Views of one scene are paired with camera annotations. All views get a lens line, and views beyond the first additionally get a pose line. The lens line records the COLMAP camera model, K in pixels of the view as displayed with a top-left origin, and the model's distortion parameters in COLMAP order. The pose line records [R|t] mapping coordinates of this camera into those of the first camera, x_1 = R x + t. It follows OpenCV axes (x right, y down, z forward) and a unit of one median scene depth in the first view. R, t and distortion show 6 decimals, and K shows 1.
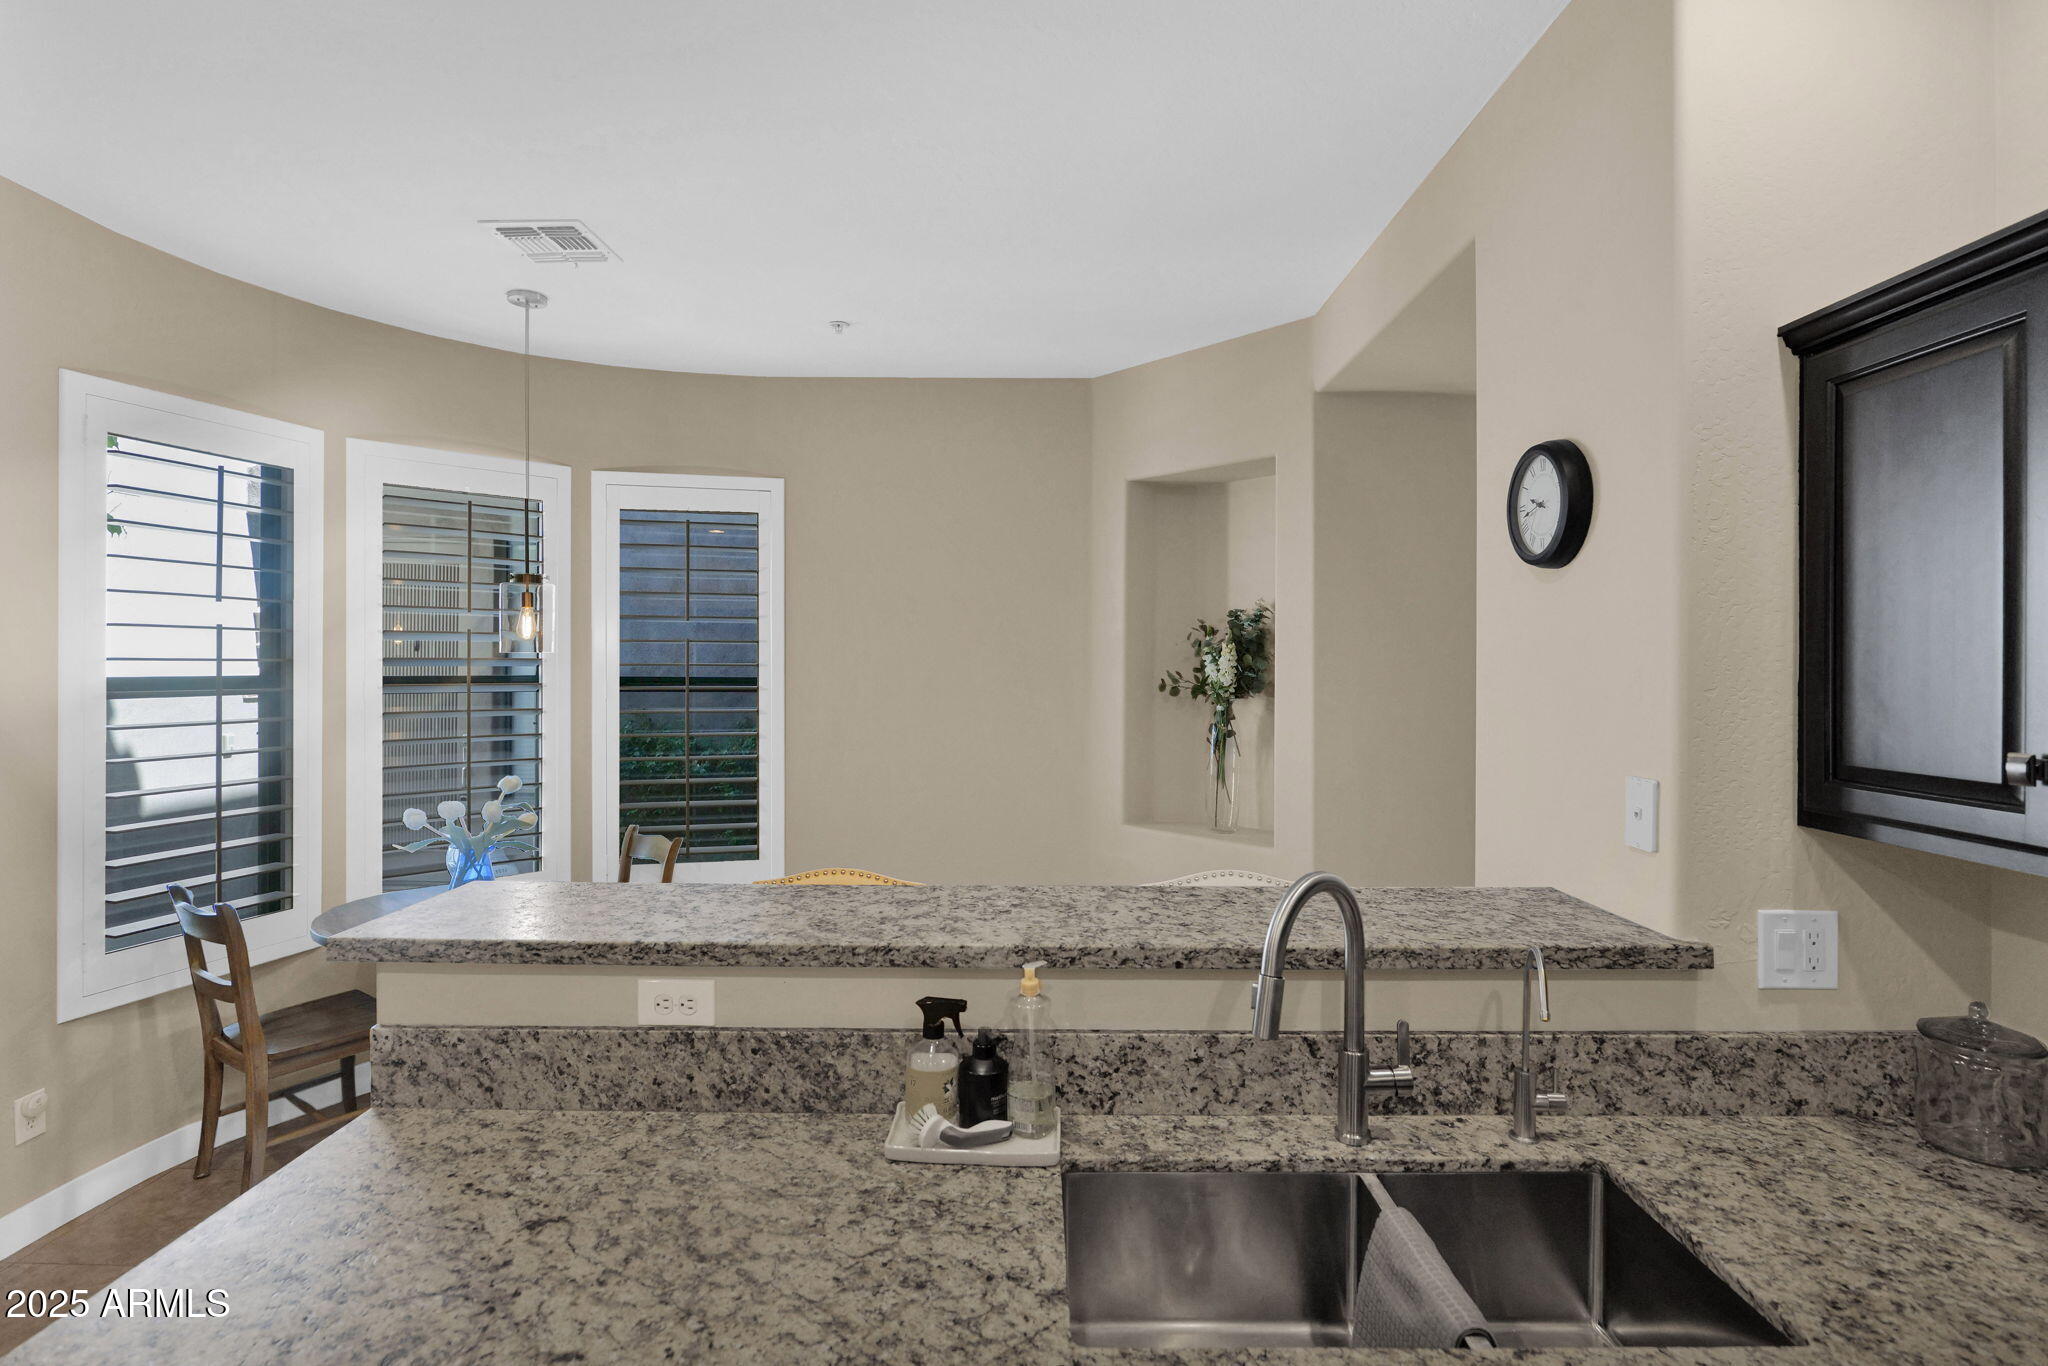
lens RADIAL K [[996.9, 0, 1037.7], [0, 996.9, 670.8], [0, 0, 1]] dist [-0.009611, 0.000704]
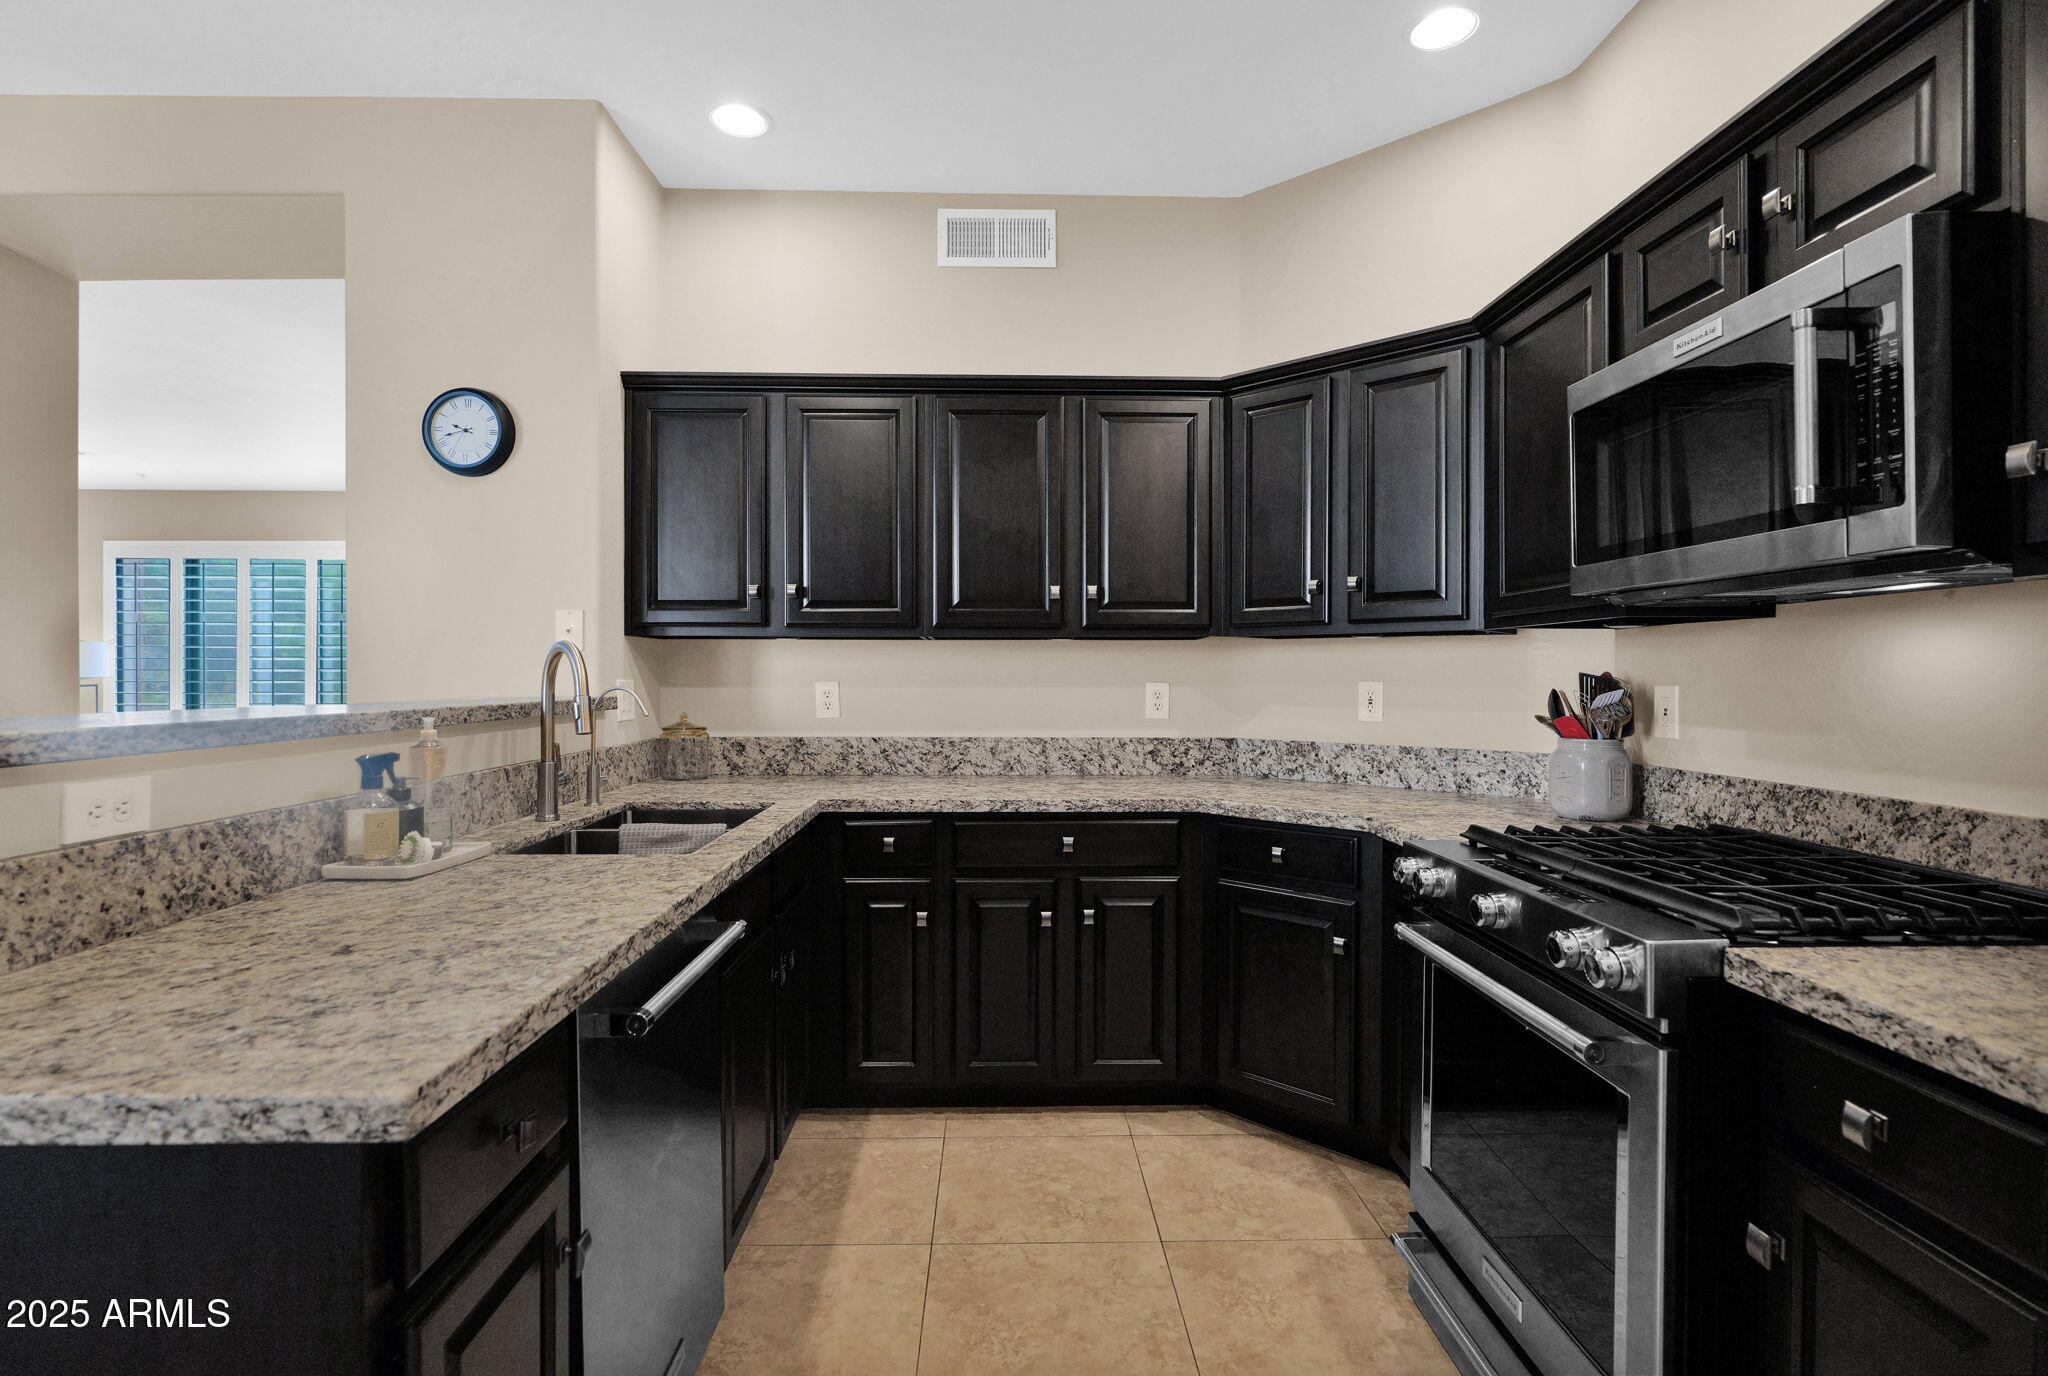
lens RADIAL K [[981.3, 0, 1012.1], [0, 981.3, 681.9], [0, 0, 1]] dist [-0.004275, -0.000933]
pose [[-0.010644, -0.017901, 0.999783, -1.167385], [0.006851, 0.999815, 0.017974, 0.223781], [-0.999920, 0.007041, -0.010519, 0.280238]]
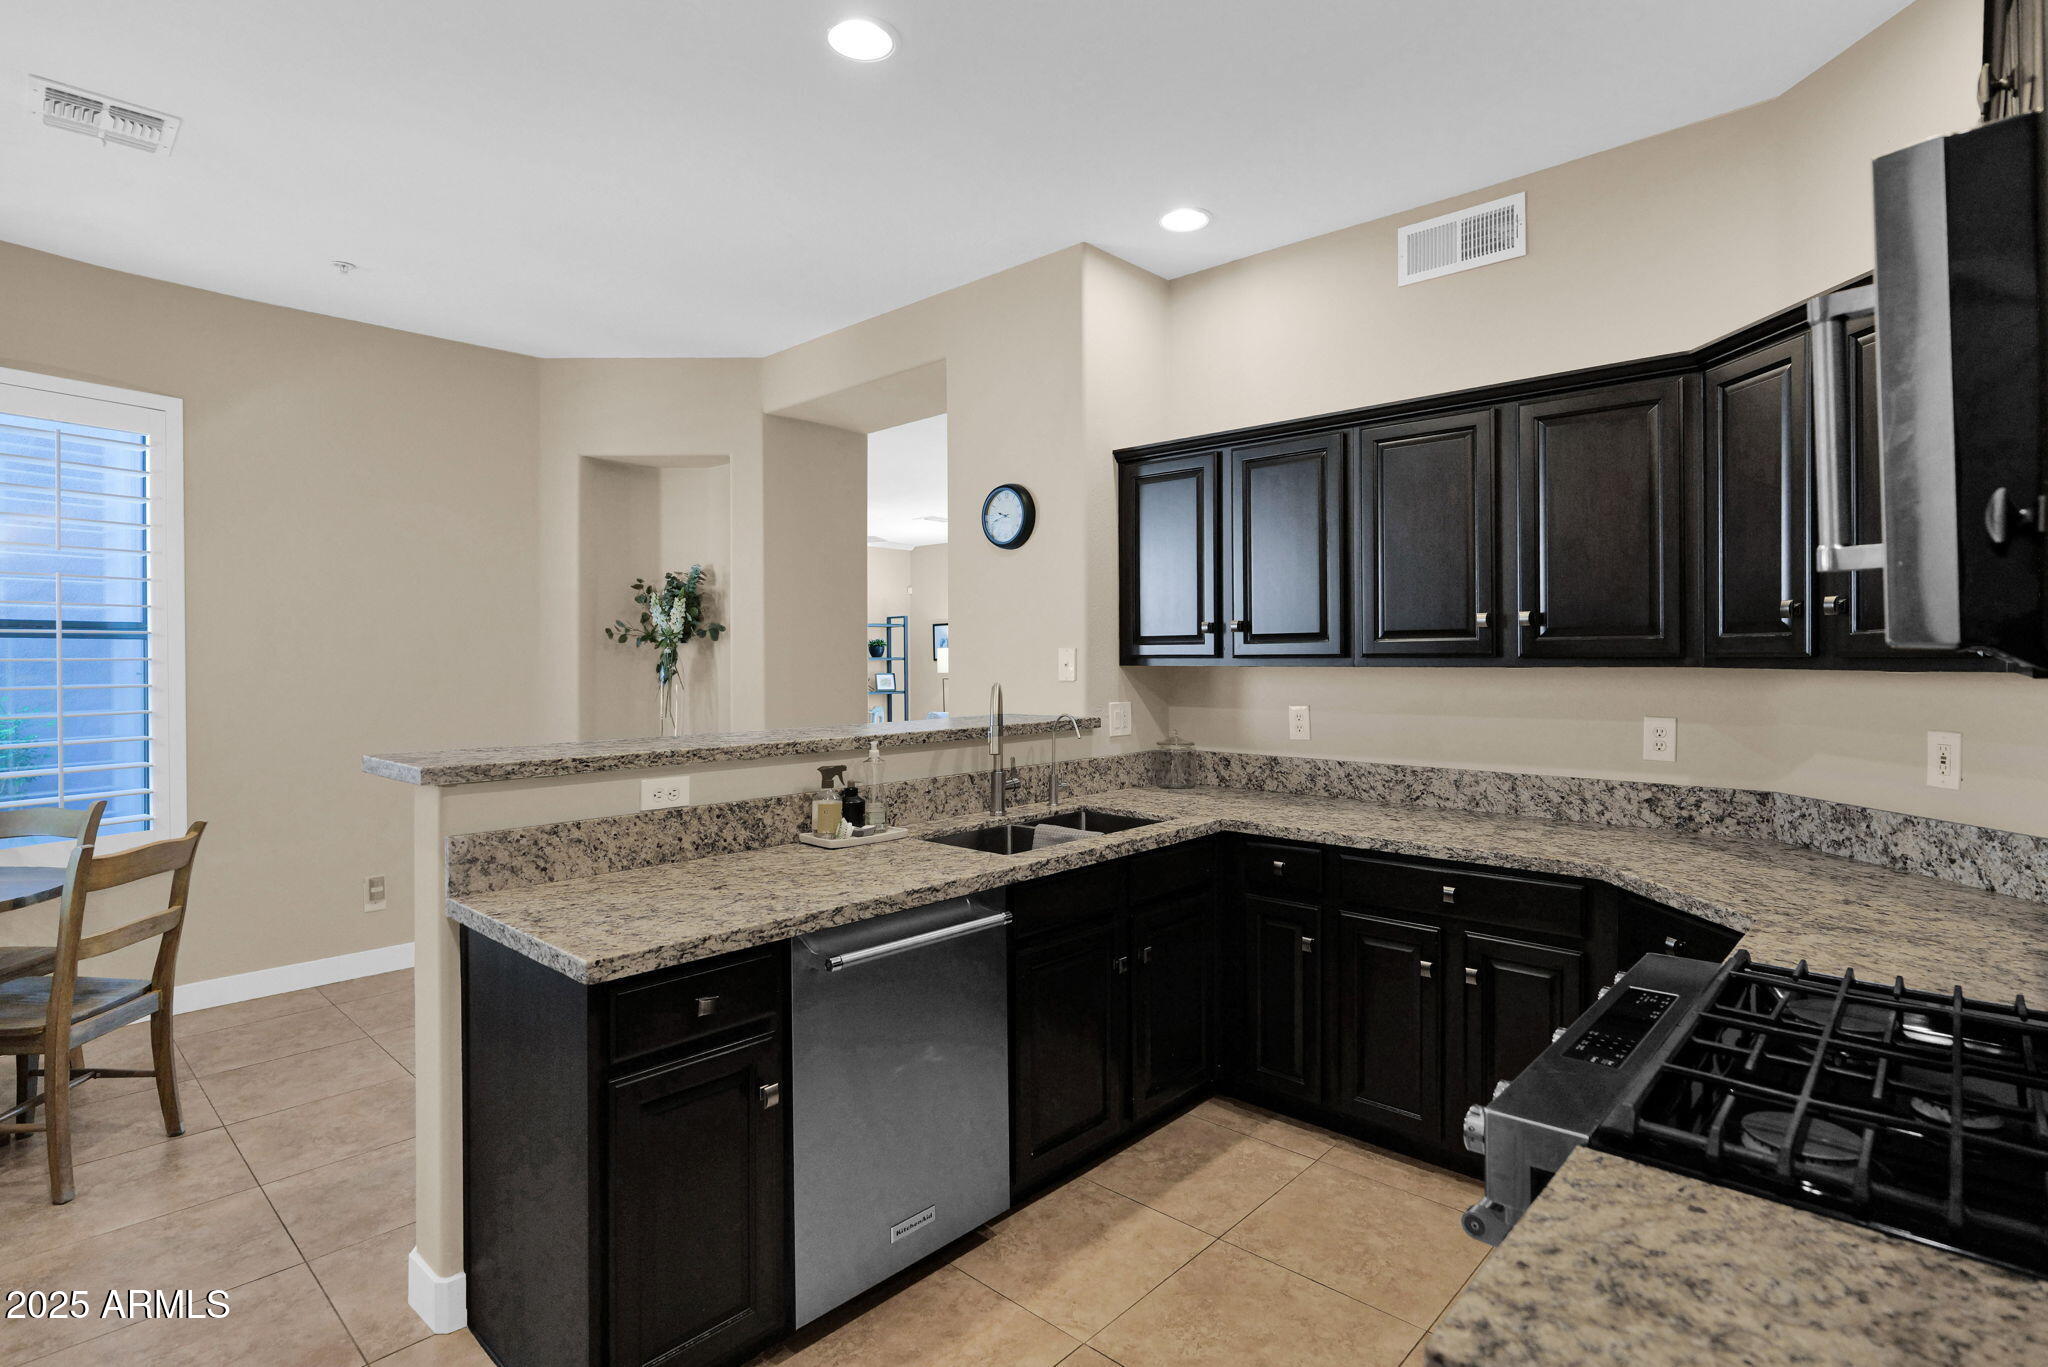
lens RADIAL K [[996.9, 0, 1056.2], [0, 996.9, 656.4], [0, 0, 1]] dist [-0.009611, 0.000704]
pose [[0.667887, -0.011931, 0.744167, -1.101462], [0.016137, 0.999869, 0.001548, 0.133092], [-0.744088, 0.010975, 0.667992, -0.463434]]
